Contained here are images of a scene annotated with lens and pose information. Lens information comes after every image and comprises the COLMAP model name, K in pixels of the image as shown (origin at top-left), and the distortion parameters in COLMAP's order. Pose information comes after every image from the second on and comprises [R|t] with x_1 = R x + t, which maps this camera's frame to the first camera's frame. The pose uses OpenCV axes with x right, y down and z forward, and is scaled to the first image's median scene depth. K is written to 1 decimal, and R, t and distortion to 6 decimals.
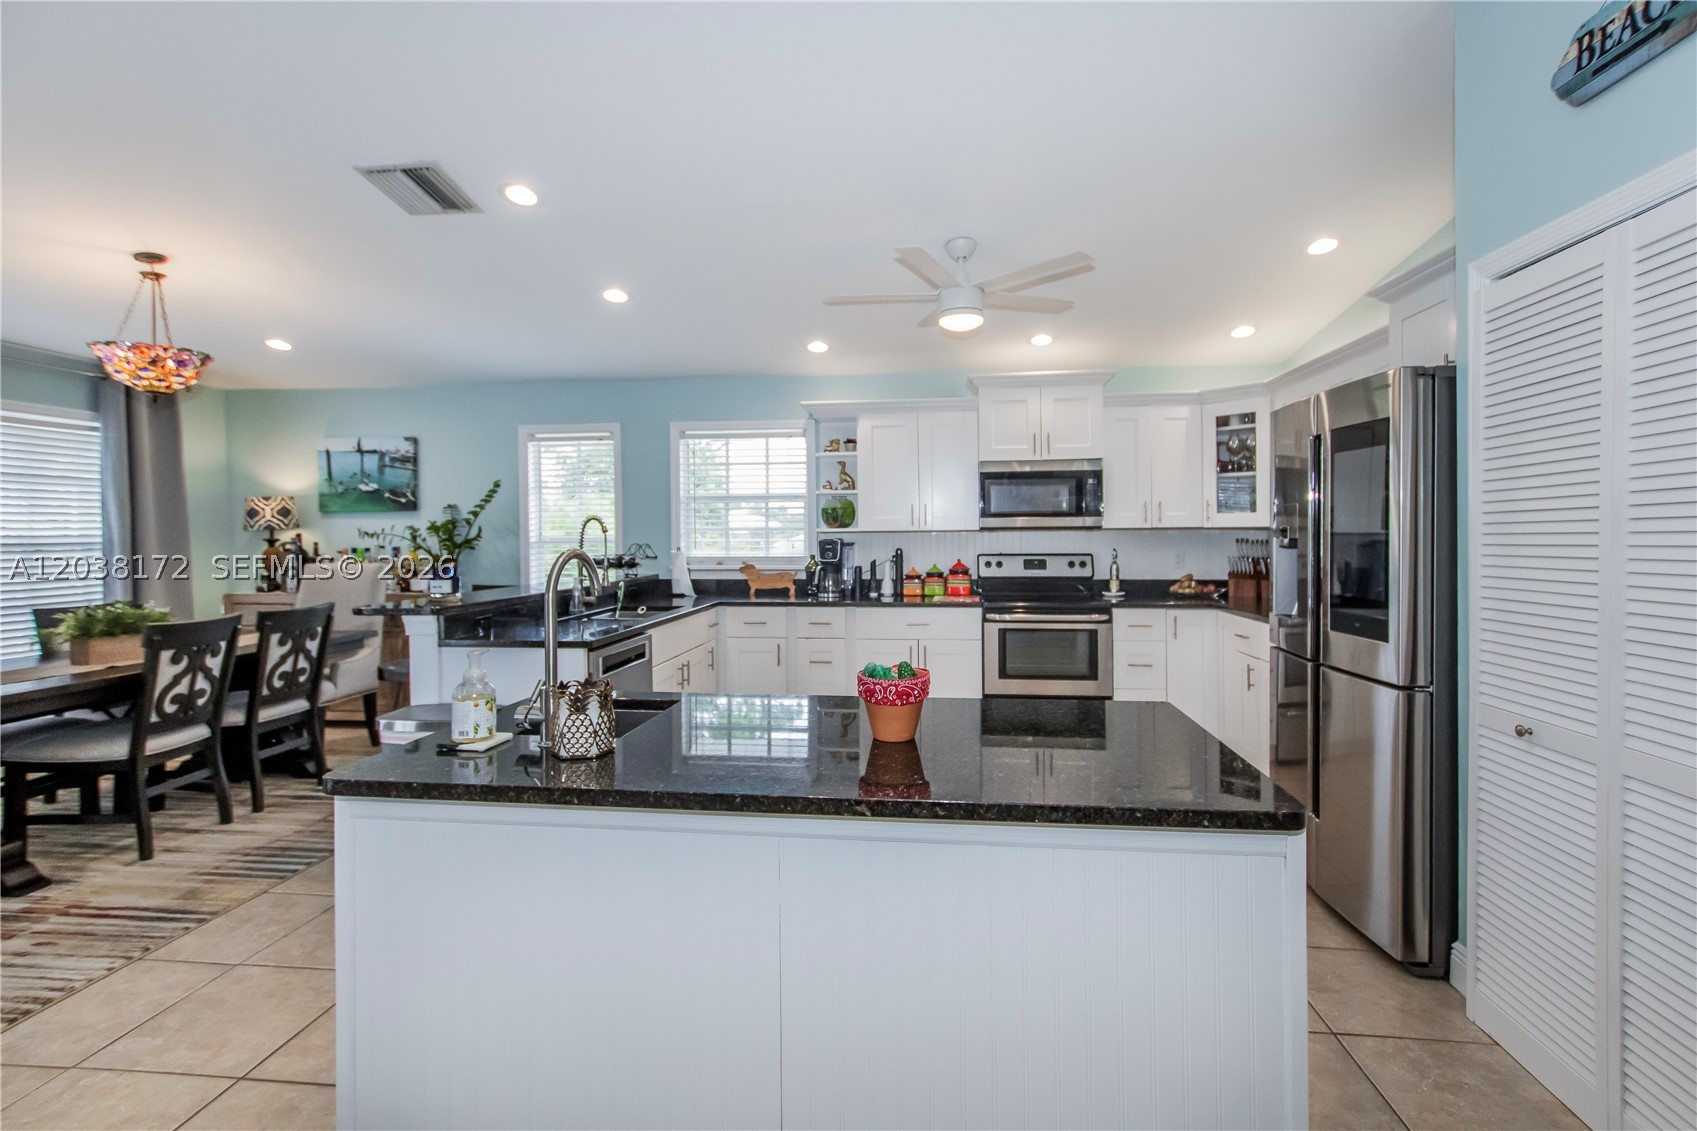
lens RADIAL K [[775.1, 0, 859.3], [0, 775.1, 548.3], [0, 0, 1]] dist [0.003078, 0.001283]
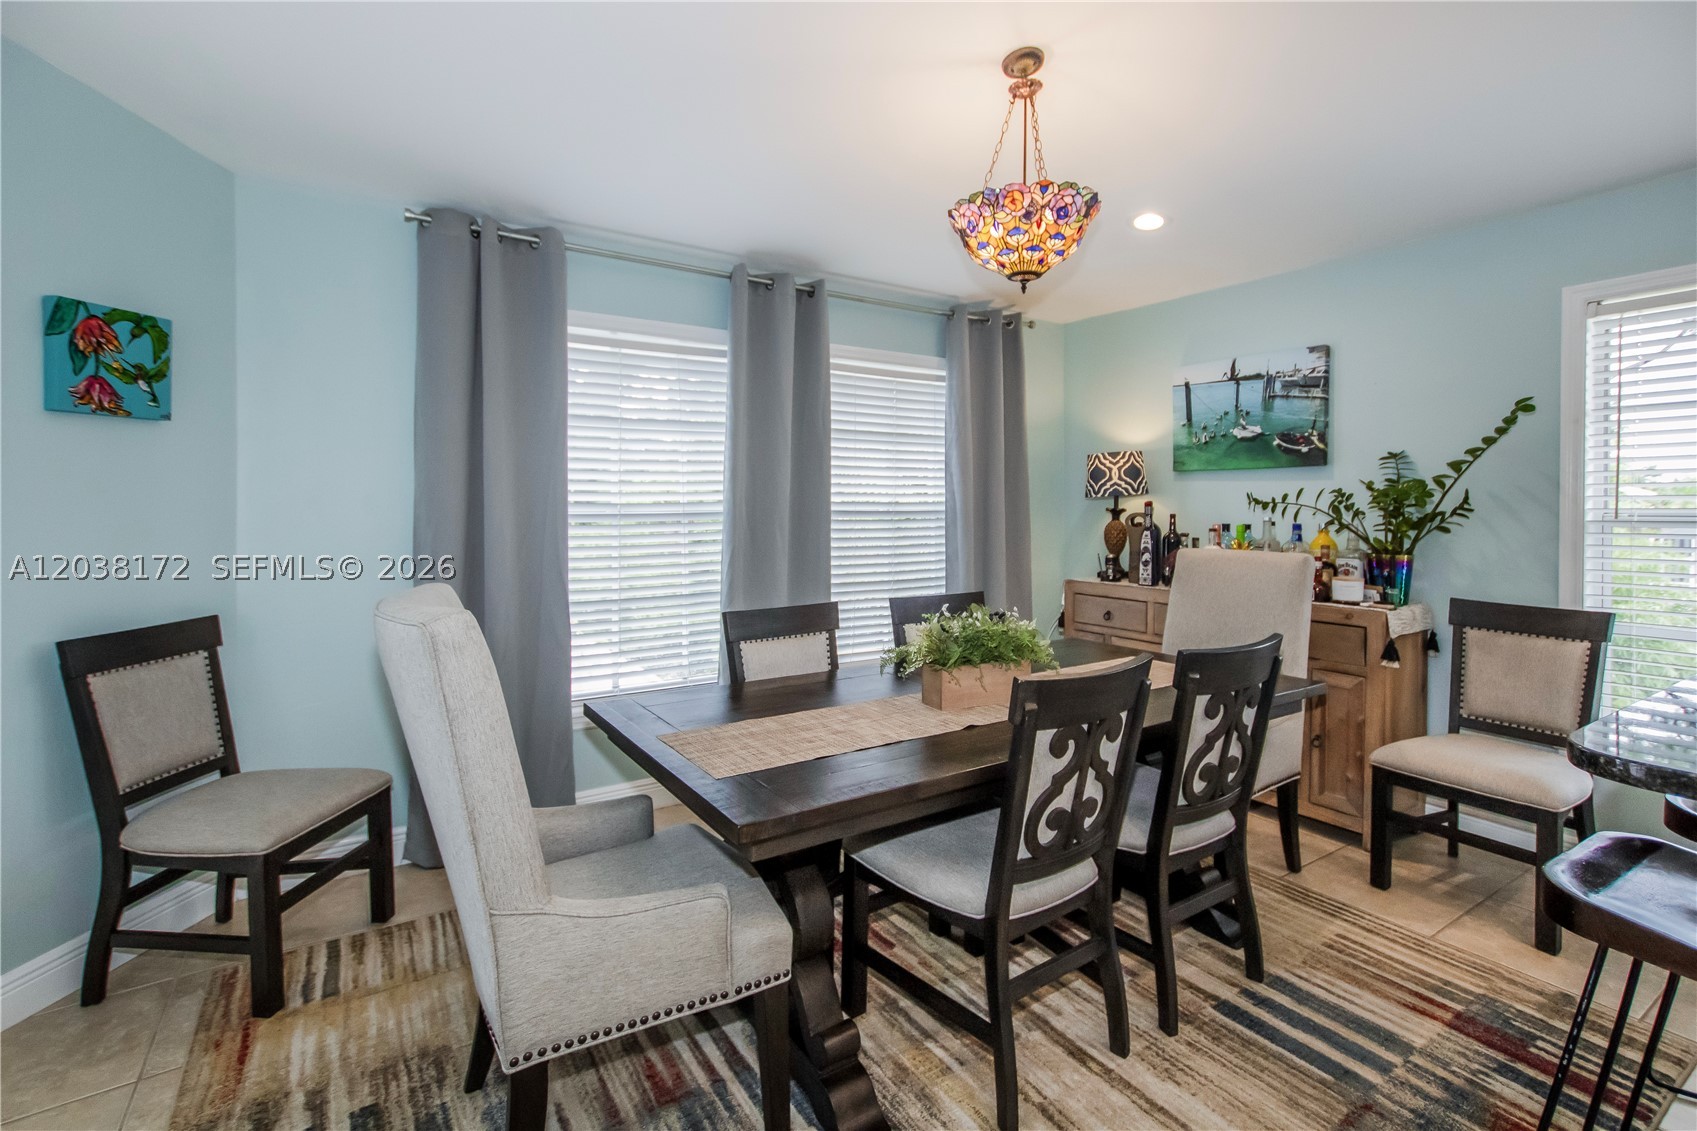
lens RADIAL K [[780.6, 0, 857.1], [0, 780.6, 509.9], [0, 0, 1]] dist [0.001974, 0.000880]
pose [[0.631915, 0.013845, -0.774914, -0.361985], [-0.019236, 0.999813, 0.002176, -0.008615], [0.774799, 0.013531, 0.632063, 0.362716]]
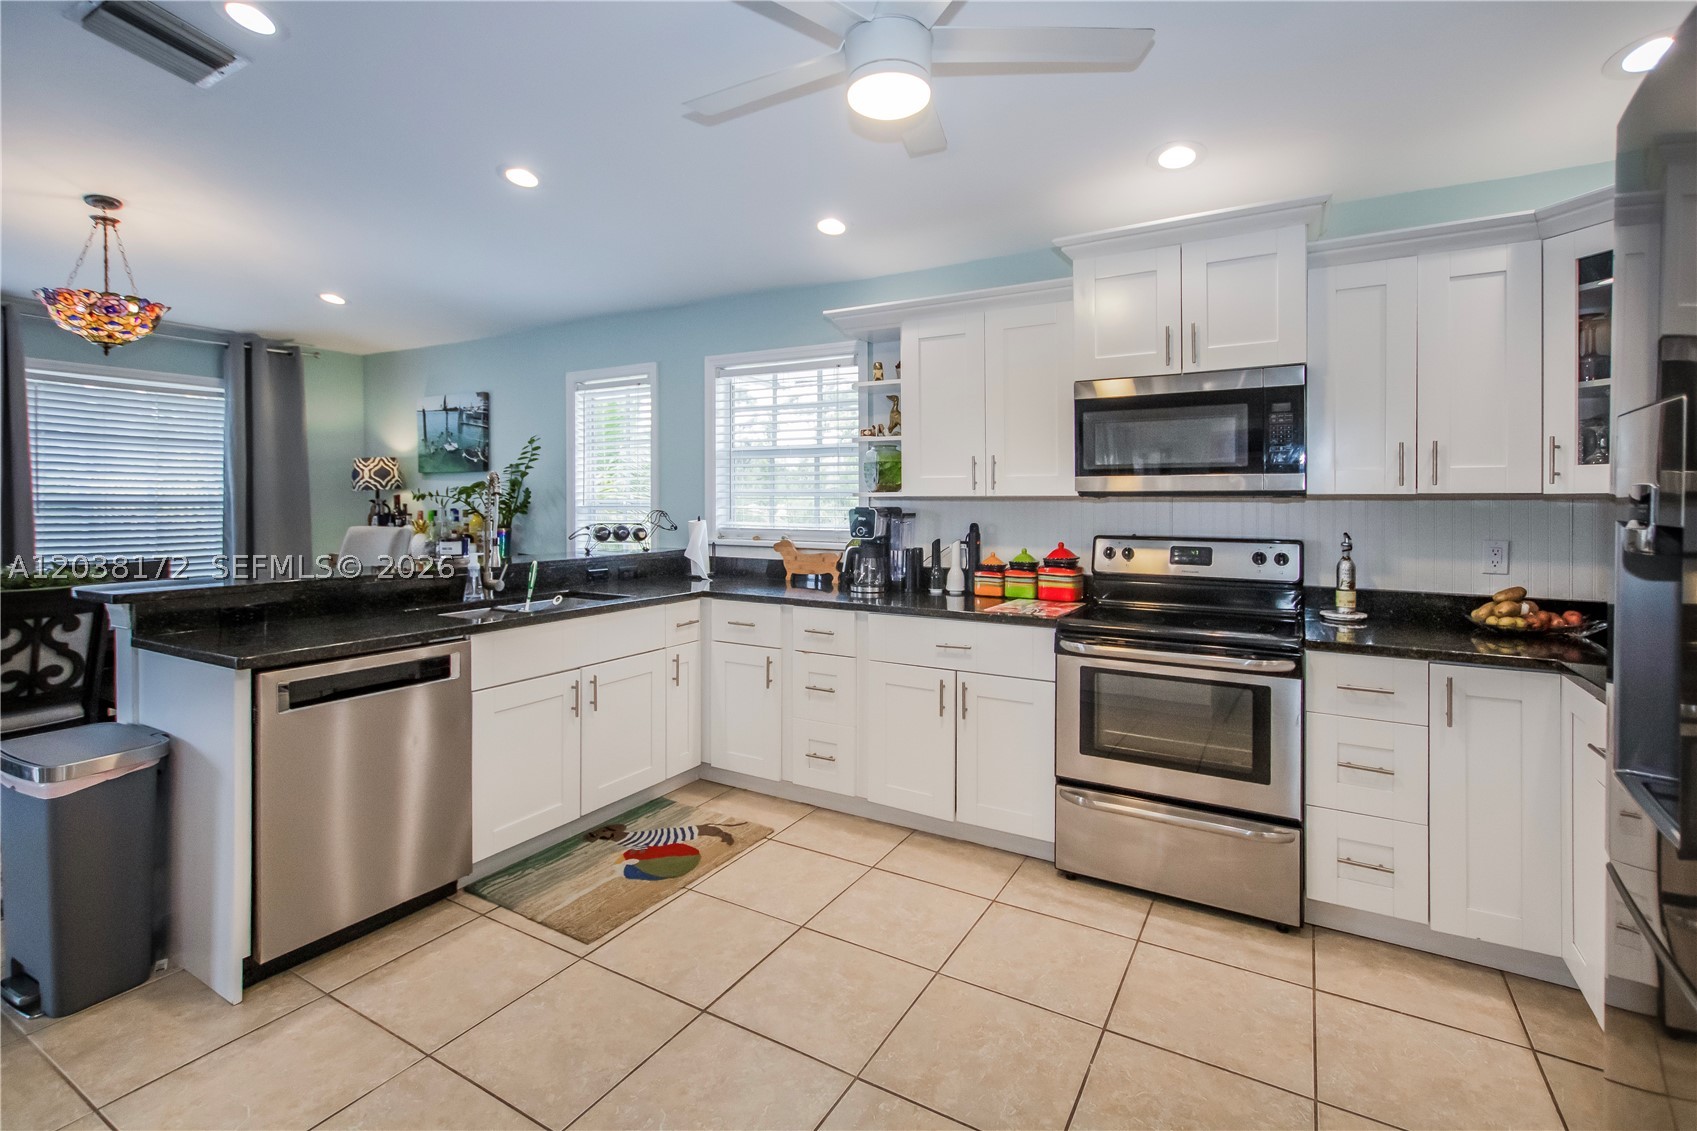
lens RADIAL K [[780.6, 0, 857.1], [0, 780.6, 509.9], [0, 0, 1]] dist [0.001974, 0.000880]
pose [[0.916887, 0.014213, -0.398895, 0.228192], [-0.016928, 0.999851, -0.003285, -0.007538], [0.398789, 0.009764, 0.916991, 0.355596]]
